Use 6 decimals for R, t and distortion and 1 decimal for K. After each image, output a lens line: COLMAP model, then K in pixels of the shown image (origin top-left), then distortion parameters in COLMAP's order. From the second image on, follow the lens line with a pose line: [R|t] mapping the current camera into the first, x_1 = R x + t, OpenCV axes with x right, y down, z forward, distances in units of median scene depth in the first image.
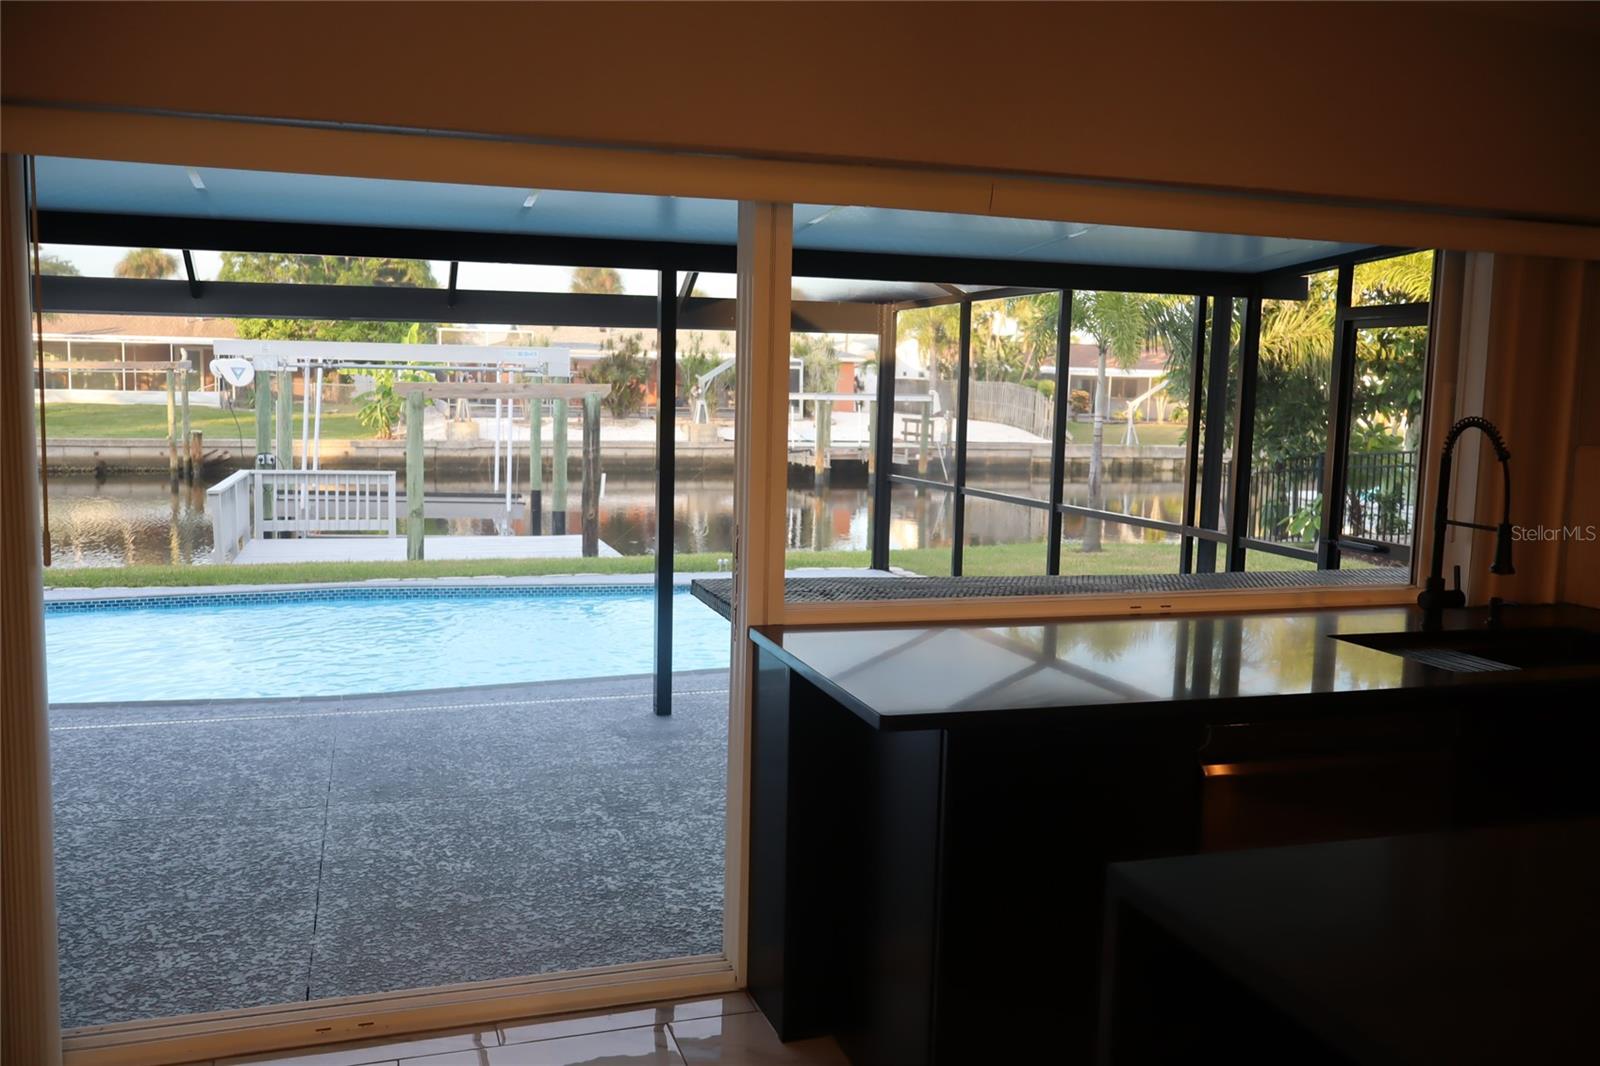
lens RADIAL K [[1345.9, 0, 799.2], [0, 1345.9, 524.3], [0, 0, 1]] dist [-0.005575, 0.001774]
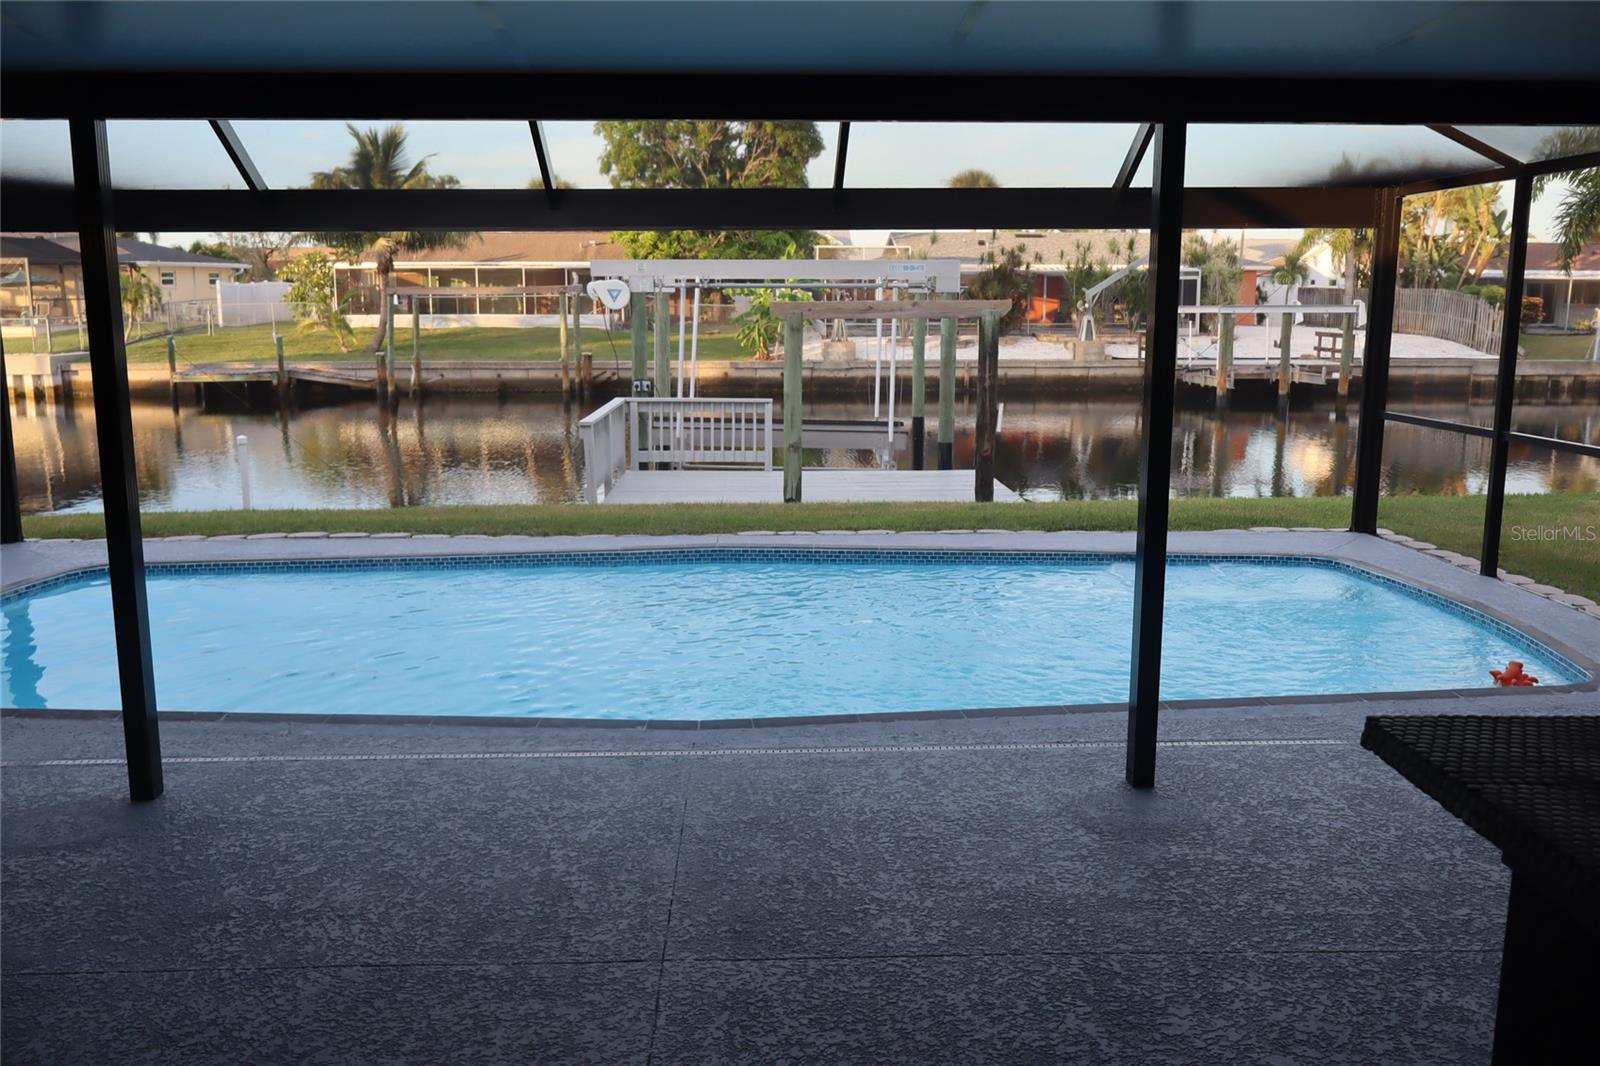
lens RADIAL K [[1350.0, 0, 801.9], [0, 1350.0, 522.9], [0, 0, 1]] dist [0.002031, 0.000325]
pose [[0.963721, 0.025473, -0.265694, -0.014383], [-0.009477, 0.998074, 0.061313, -0.005261], [0.266744, -0.056571, 0.962106, 0.048923]]
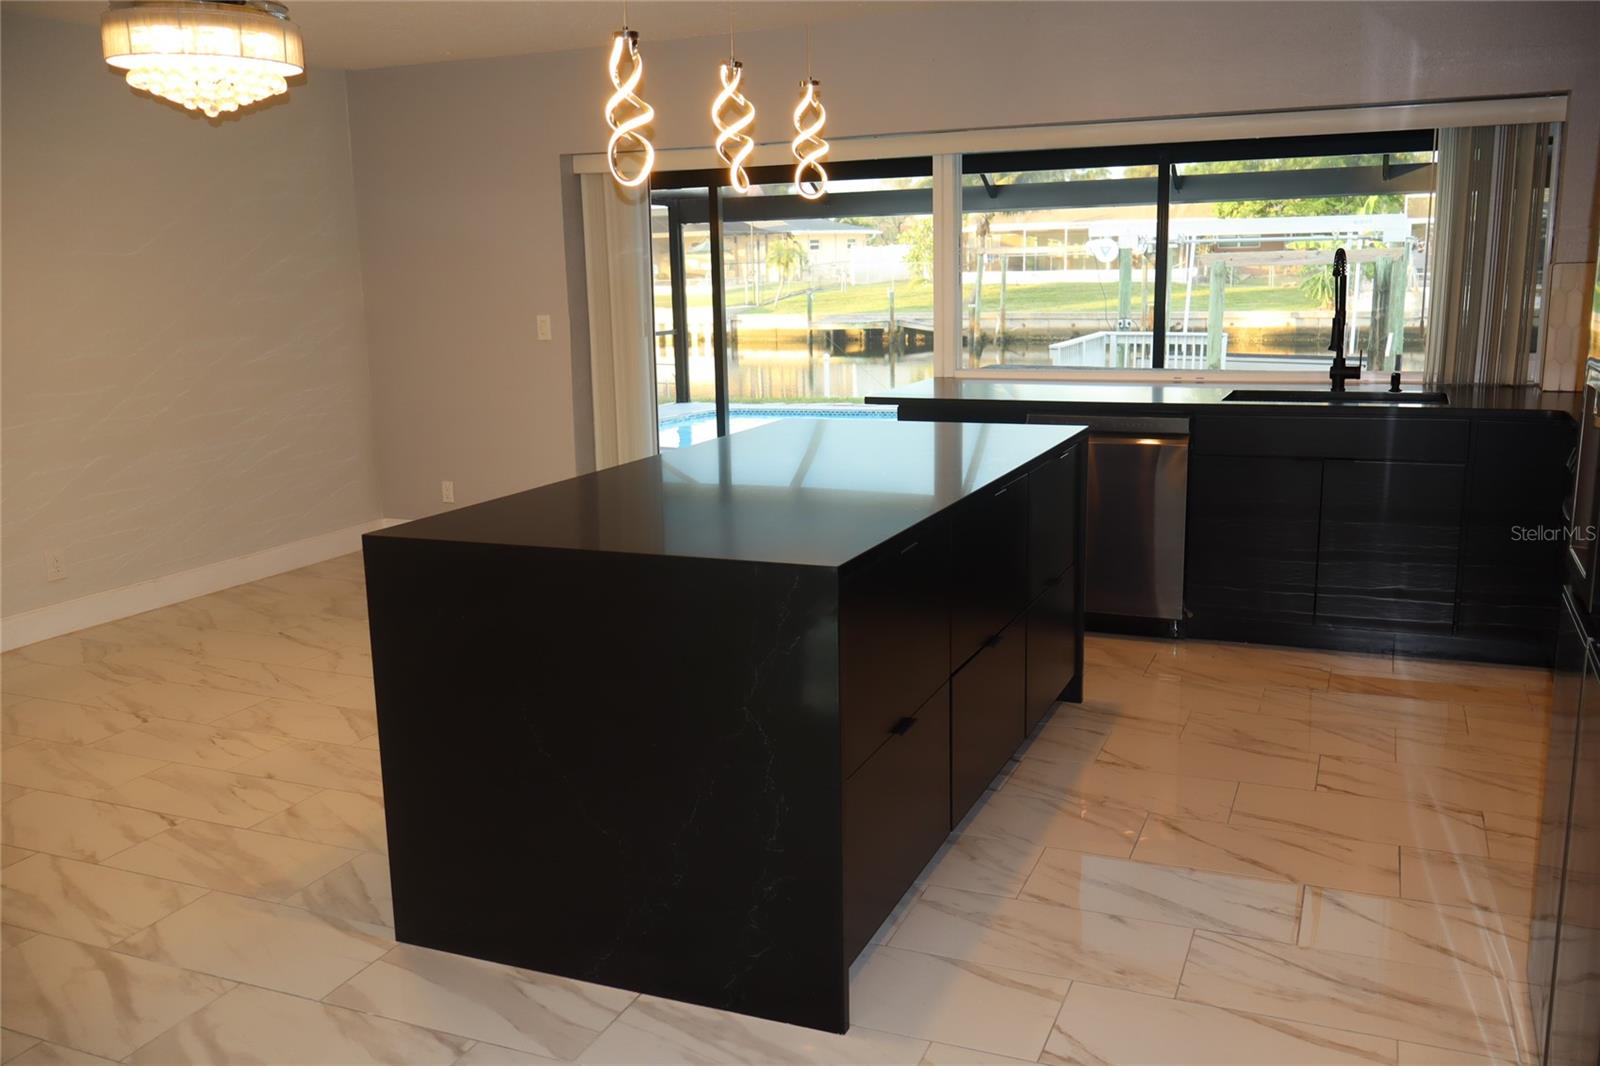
lens RADIAL K [[1350.0, 0, 801.9], [0, 1350.0, 522.9], [0, 0, 1]] dist [0.002031, 0.000325]
pose [[0.750637, 0.092831, -0.654161, 0.092043], [-0.034636, 0.994248, 0.101349, 0.008264], [0.659807, -0.053419, 0.749534, -0.050493]]
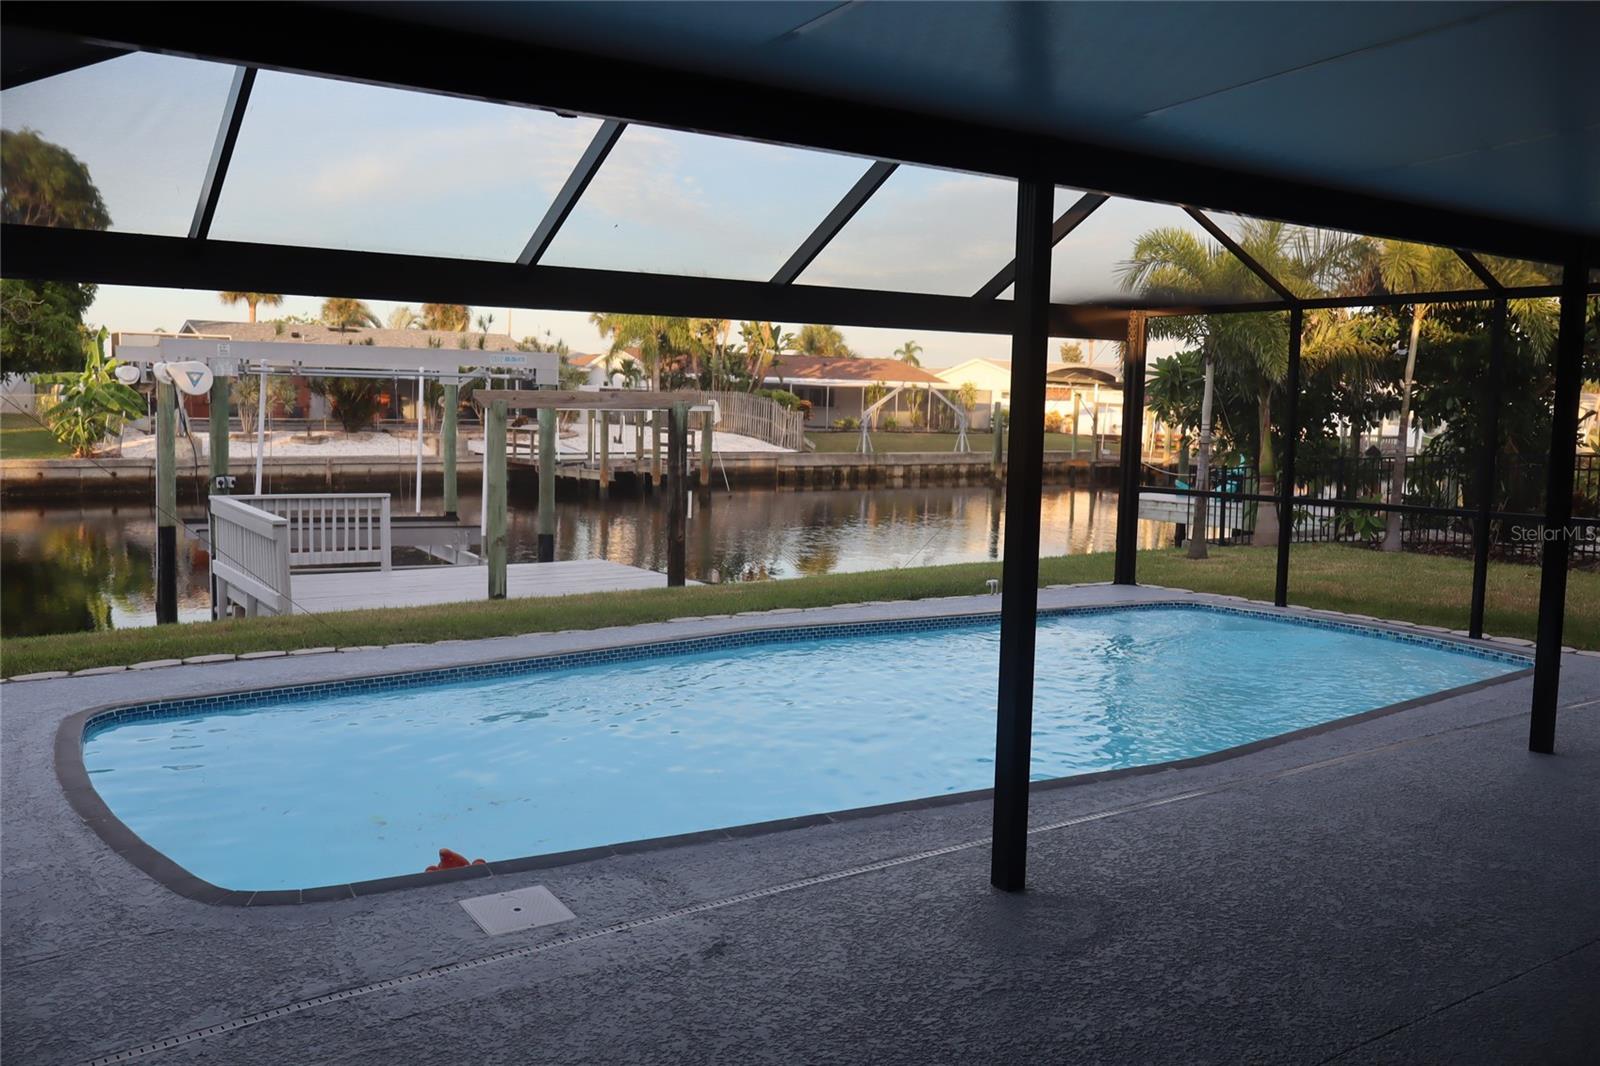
lens RADIAL K [[1345.5, 0, 795.4], [0, 1345.5, 531.1], [0, 0, 1]] dist [0.005602, 0.001235]
pose [[0.958756, -0.030405, 0.282601, -0.137164], [0.031182, 0.999512, 0.001749, -0.003974], [-0.282516, 0.007135, 0.959236, 0.043980]]
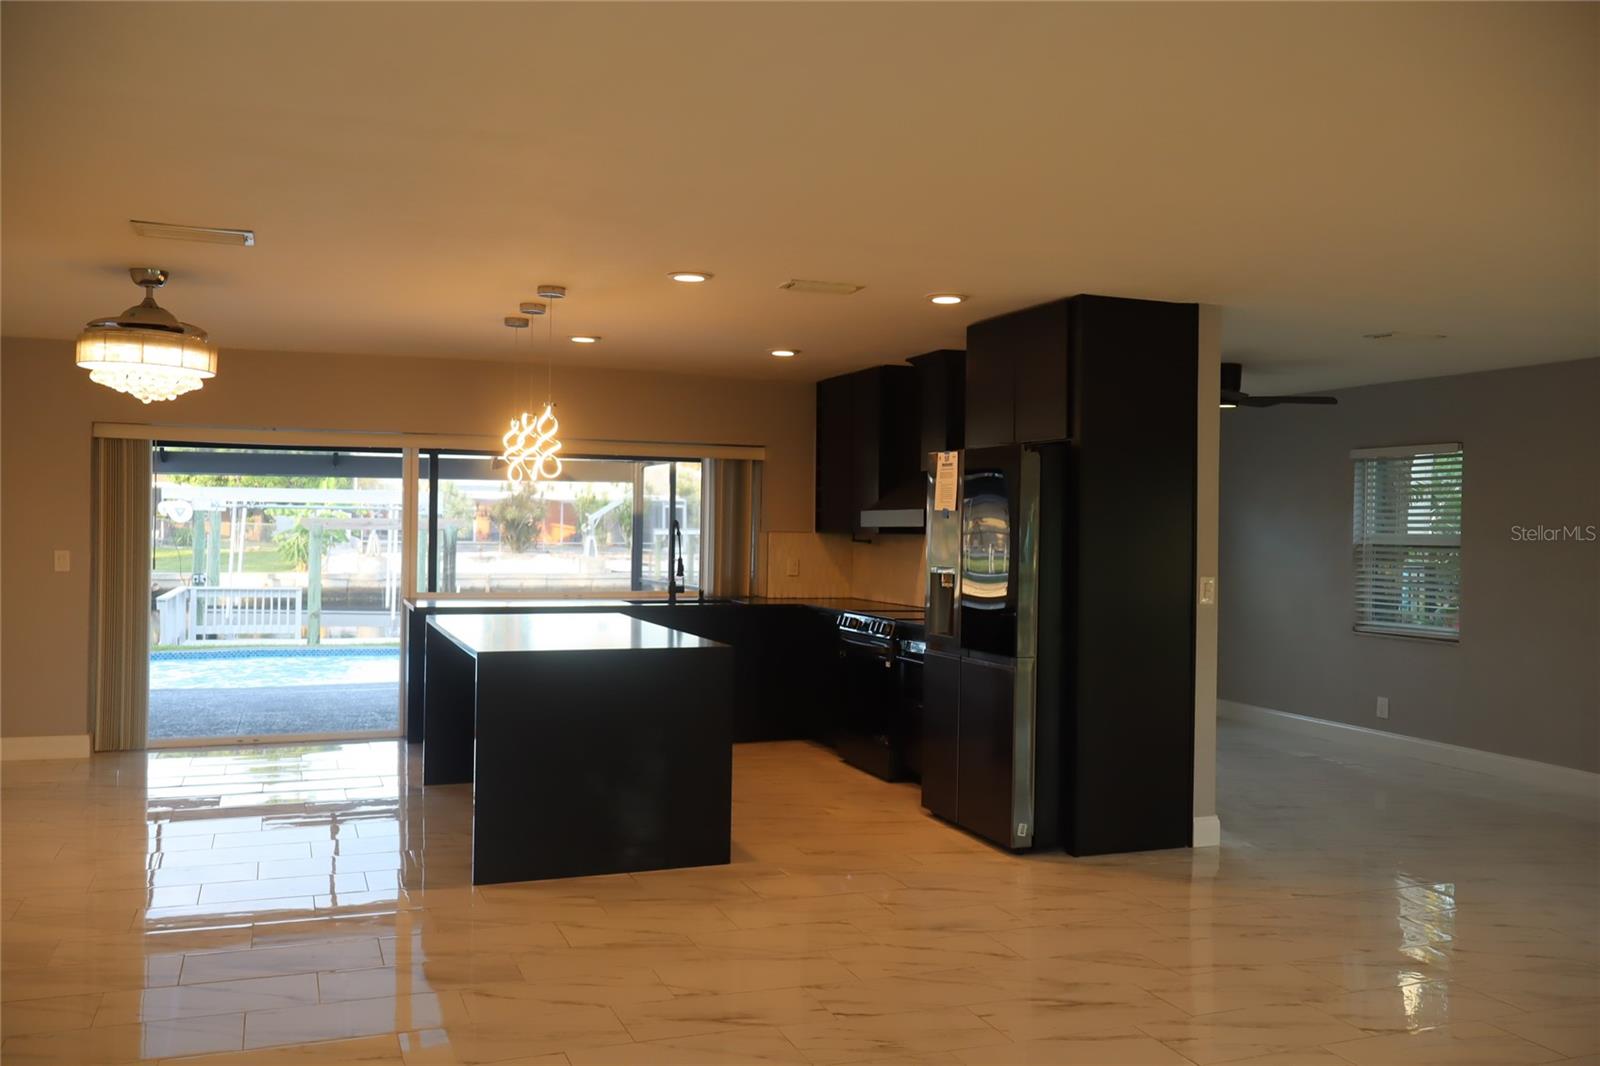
lens RADIAL K [[1330.8, 0, 798.6], [0, 1330.8, 524.1], [0, 0, 1]] dist [-0.008779, -0.005687]
pose [[0.998447, -0.006160, 0.055377, 0.048595], [0.011809, 0.994686, -0.102272, 0.016672], [-0.054453, 0.102767, 0.993214, -0.137551]]
